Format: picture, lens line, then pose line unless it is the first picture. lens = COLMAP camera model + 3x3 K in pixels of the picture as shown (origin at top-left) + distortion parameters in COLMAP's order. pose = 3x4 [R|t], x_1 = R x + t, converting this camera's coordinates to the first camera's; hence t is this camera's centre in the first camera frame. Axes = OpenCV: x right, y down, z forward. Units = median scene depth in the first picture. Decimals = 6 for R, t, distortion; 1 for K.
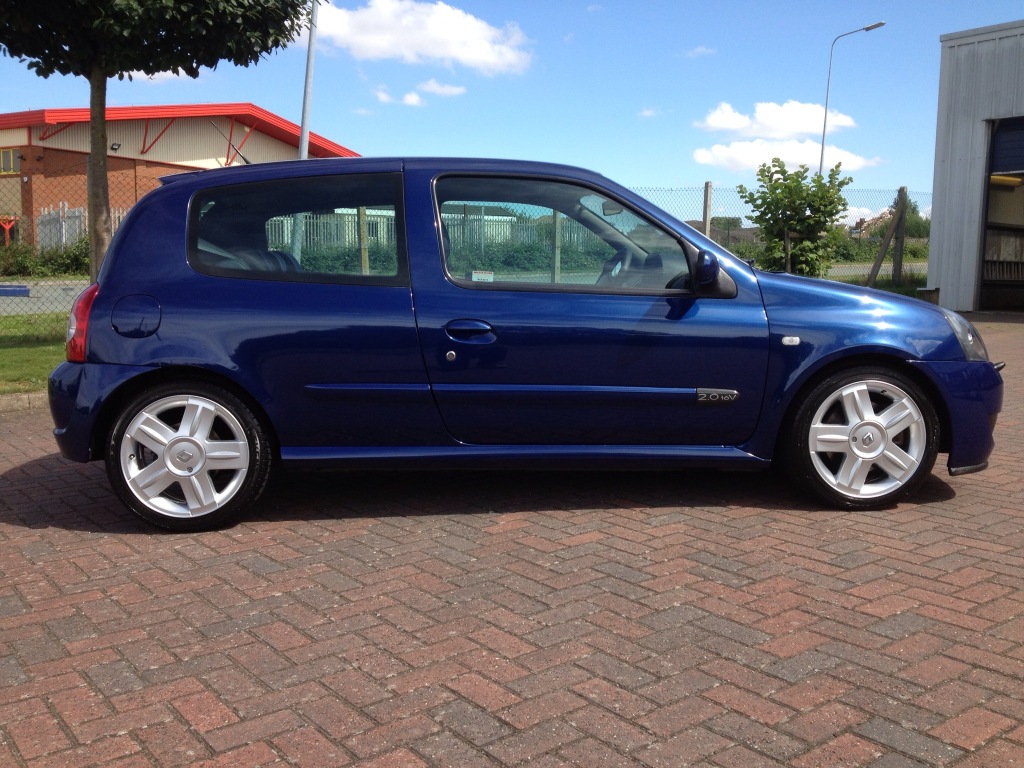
lens RADIAL K [[973.8, 0, 512.0], [0, 973.8, 384.0], [0, 0, 1]] dist [-0.003328, -0.085490]
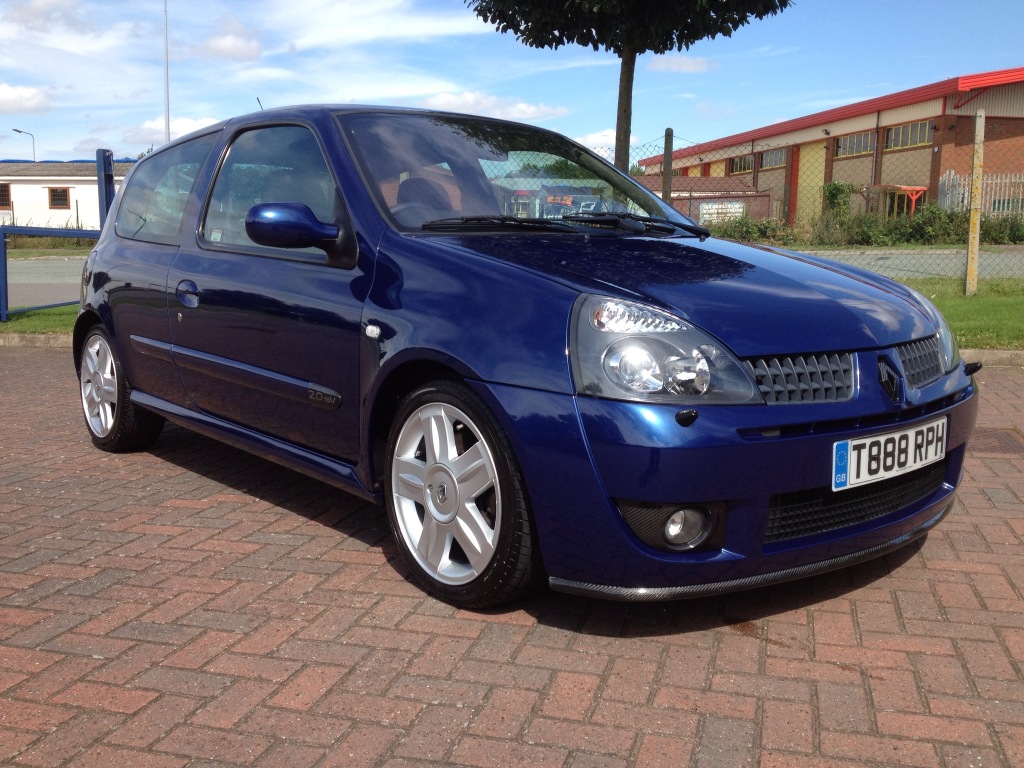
lens RADIAL K [[973.8, 0, 512.0], [0, 973.8, 384.0], [0, 0, 1]] dist [-0.003328, -0.085490]
pose [[0.596499, 0.102819, -0.796001, 0.912473], [-0.078723, 0.994473, 0.069464, -0.060769], [0.798744, 0.021228, 0.601296, 0.671595]]
